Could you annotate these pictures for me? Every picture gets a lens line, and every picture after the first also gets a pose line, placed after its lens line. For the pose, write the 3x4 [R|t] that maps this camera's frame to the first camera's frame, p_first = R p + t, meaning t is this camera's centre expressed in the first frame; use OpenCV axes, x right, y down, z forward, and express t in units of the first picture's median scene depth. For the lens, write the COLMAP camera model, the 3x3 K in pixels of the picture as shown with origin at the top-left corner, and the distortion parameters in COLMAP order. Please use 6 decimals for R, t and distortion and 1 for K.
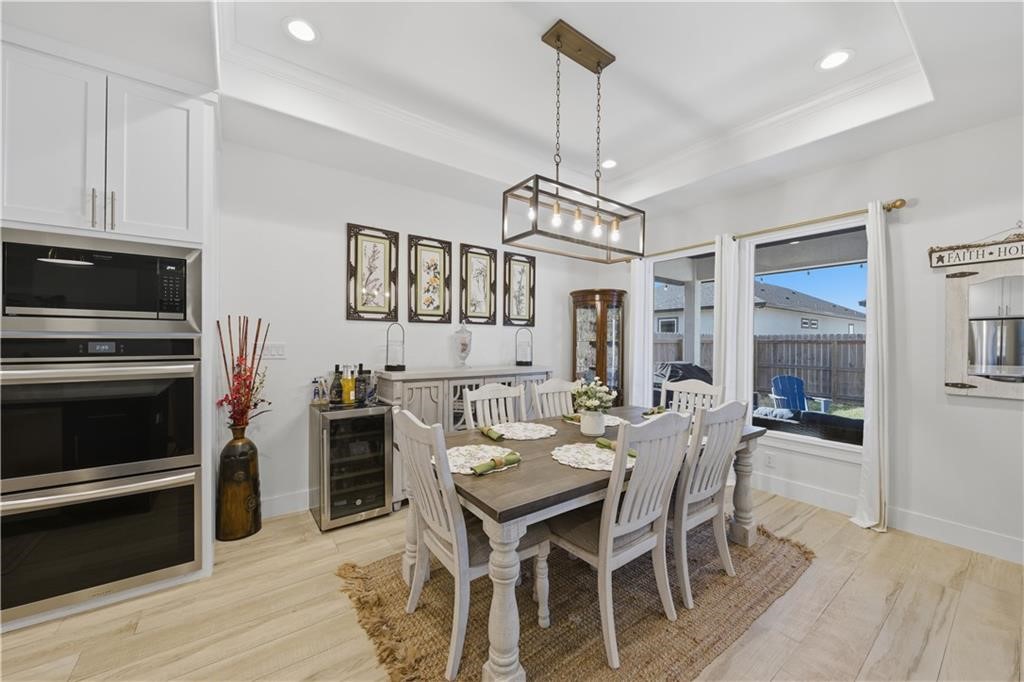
lens RADIAL K [[372.9, 0, 509.7], [0, 372.9, 342.4], [0, 0, 1]] dist [0.010124, -0.006117]
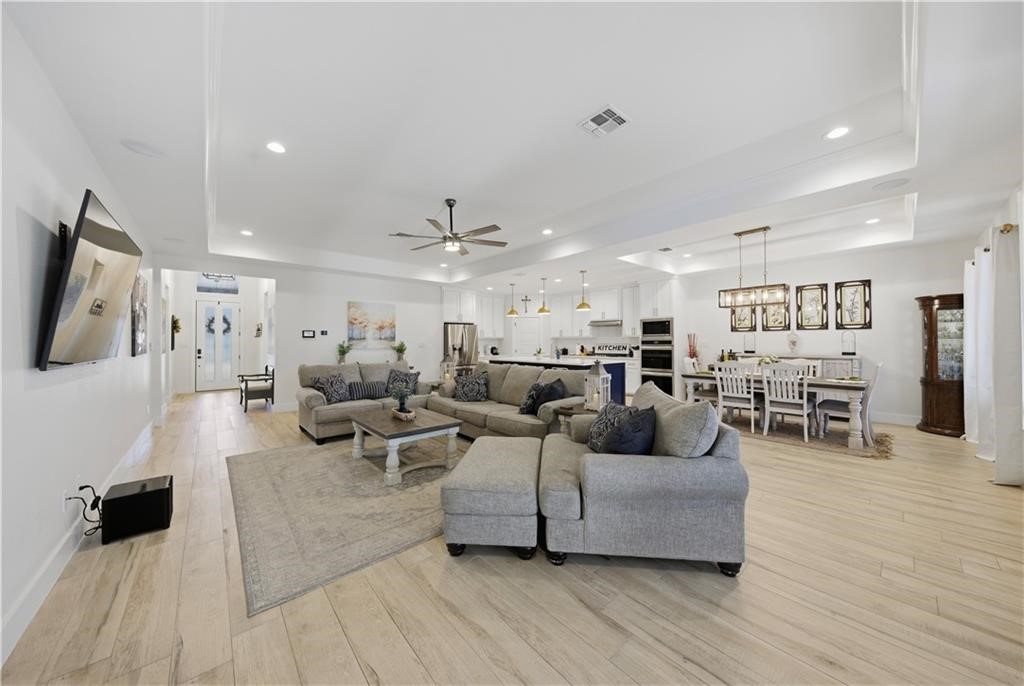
lens RADIAL K [[344.7, 0, 514.6], [0, 344.7, 338.5], [0, 0, 1]] dist [-0.007719, -0.000116]
pose [[0.091803, -0.014250, -0.995675, 1.596139], [0.003680, 0.999896, -0.013972, 0.010150], [0.995770, -0.002382, 0.091845, -0.602048]]
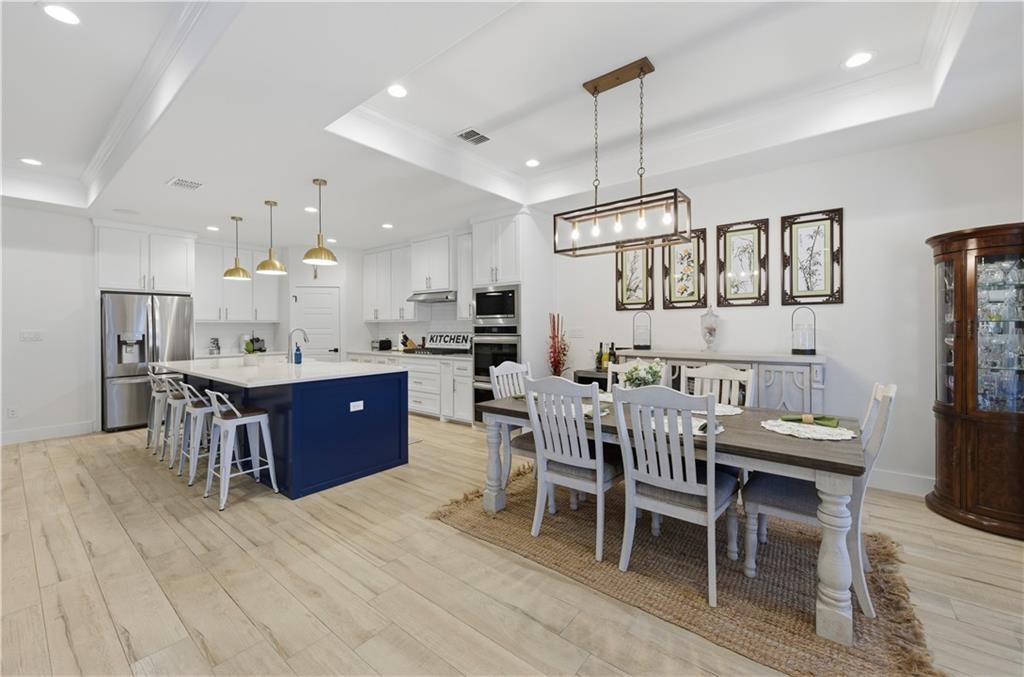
lens RADIAL K [[406.1, 0, 514.0], [0, 406.1, 328.3], [0, 0, 1]] dist [0.009632, -0.004856]
pose [[0.267348, -0.005219, -0.963586, 0.859860], [0.004653, 0.999981, -0.004125, 0.007994], [0.963589, -0.003381, 0.267367, 0.216256]]
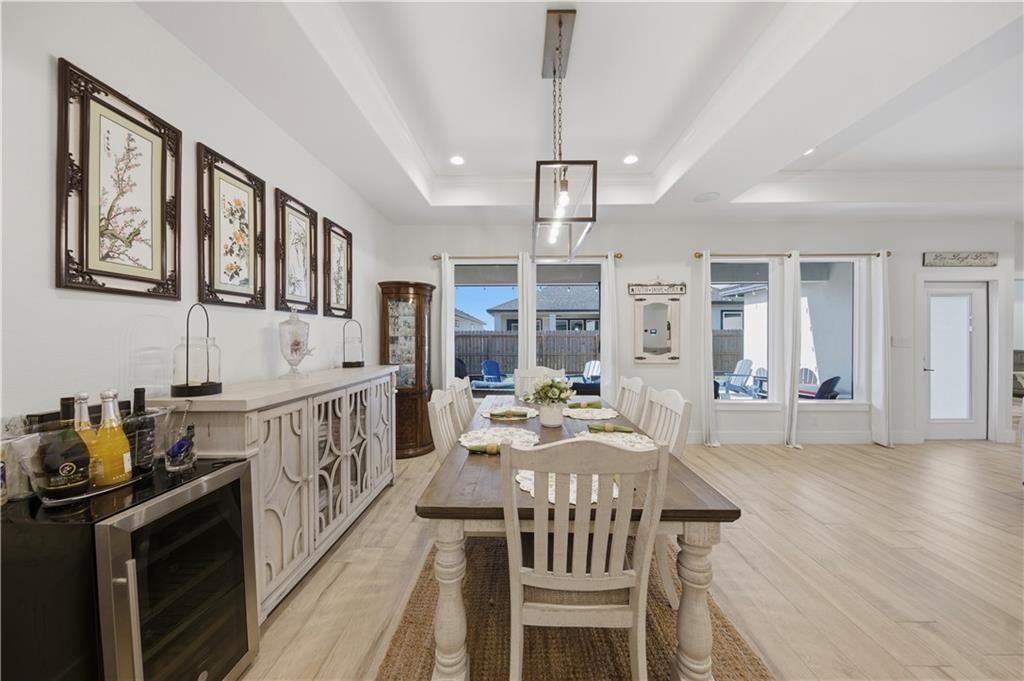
lens RADIAL K [[338.2, 0, 514.5], [0, 338.2, 340.5], [0, 0, 1]] dist [0.000548, -0.003525]
pose [[0.607505, -0.016092, 0.794153, -0.398025], [0.008496, 0.999869, 0.013762, -0.002562], [-0.794271, -0.001613, 0.607562, 0.344602]]
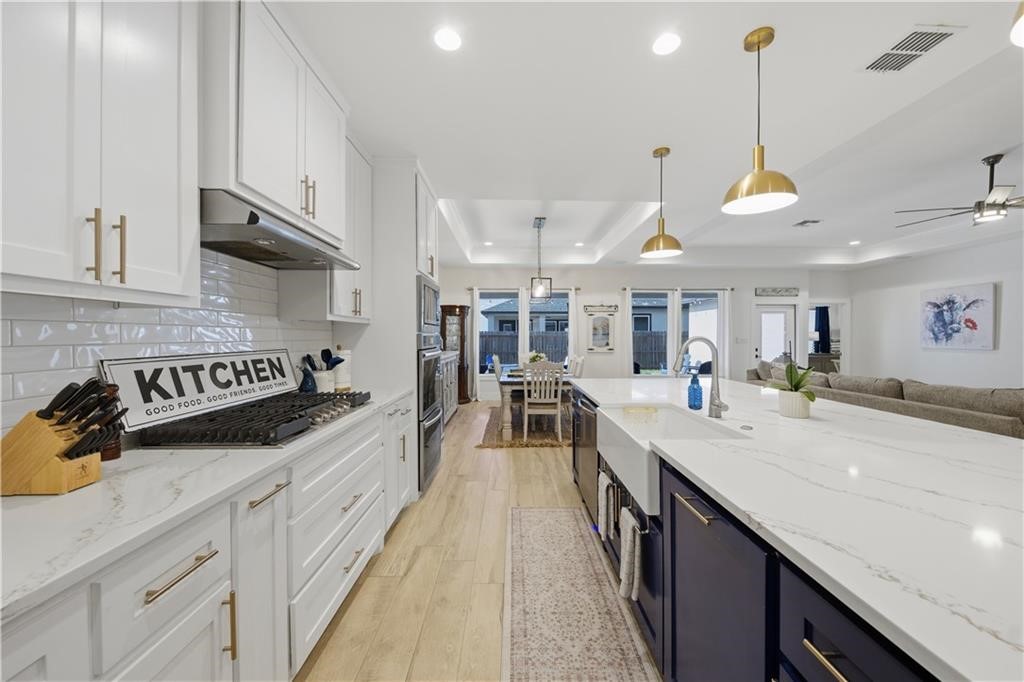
lens RADIAL K [[370.1, 0, 512.0], [0, 370.1, 341.0], [0, 0, 1]] dist [0.000445, -0.006008]
pose [[0.585868, -0.015237, 0.810263, -1.288139], [0.005943, 0.999877, 0.014506, -0.004971], [-0.810384, -0.003683, 0.585887, -0.223080]]
